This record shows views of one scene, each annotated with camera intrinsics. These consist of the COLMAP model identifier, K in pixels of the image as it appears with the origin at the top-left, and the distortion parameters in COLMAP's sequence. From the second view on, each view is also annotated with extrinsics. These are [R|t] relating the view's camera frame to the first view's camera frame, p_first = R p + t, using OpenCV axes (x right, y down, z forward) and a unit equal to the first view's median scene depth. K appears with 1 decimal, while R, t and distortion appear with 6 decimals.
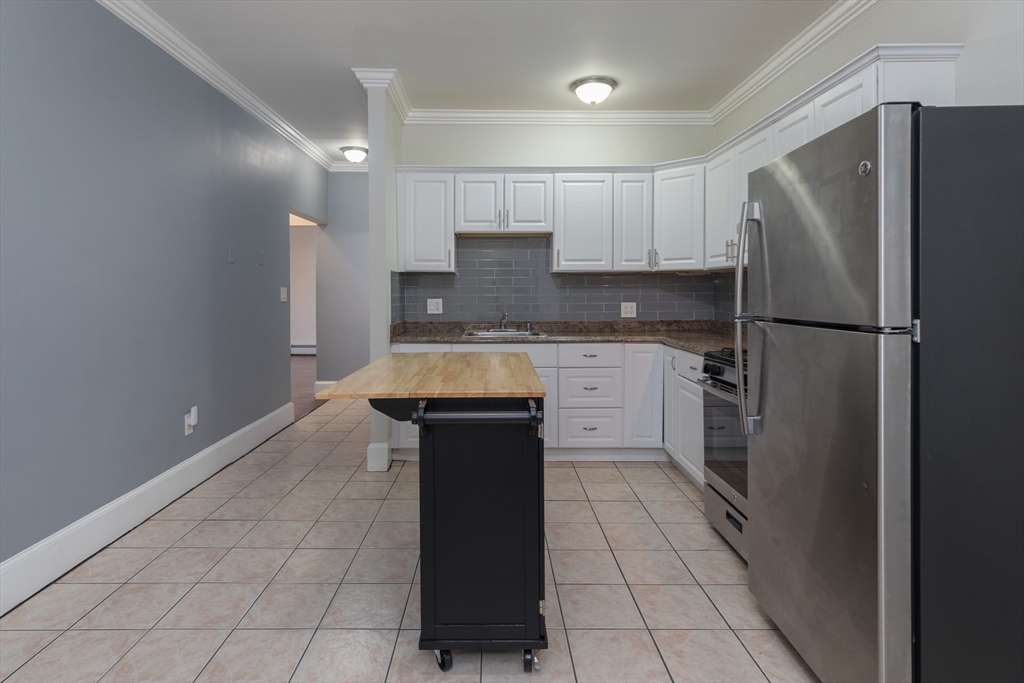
lens RADIAL K [[484.6, 0, 513.0], [0, 484.6, 296.0], [0, 0, 1]] dist [-0.001424, -0.000249]
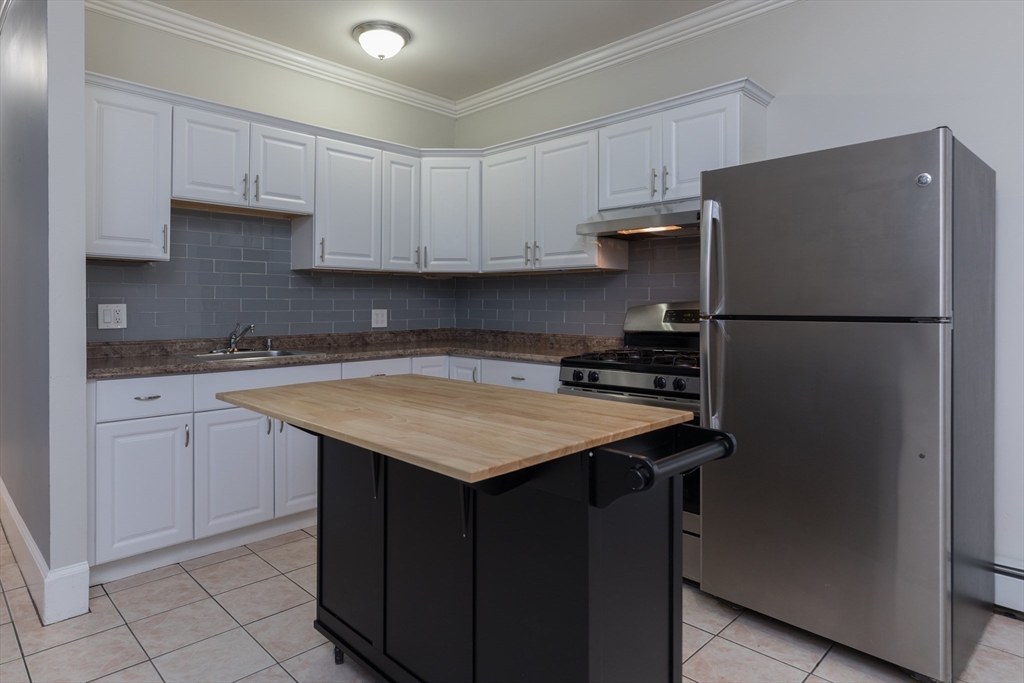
lens RADIAL K [[546.2, 0, 510.6], [0, 546.2, 306.7], [0, 0, 1]] dist [-0.003098, -0.000706]
pose [[0.769183, -0.001685, 0.639026, -0.213584], [0.001028, 0.999998, 0.001400, 0.008581], [-0.639027, -0.000420, 0.769184, 0.156886]]
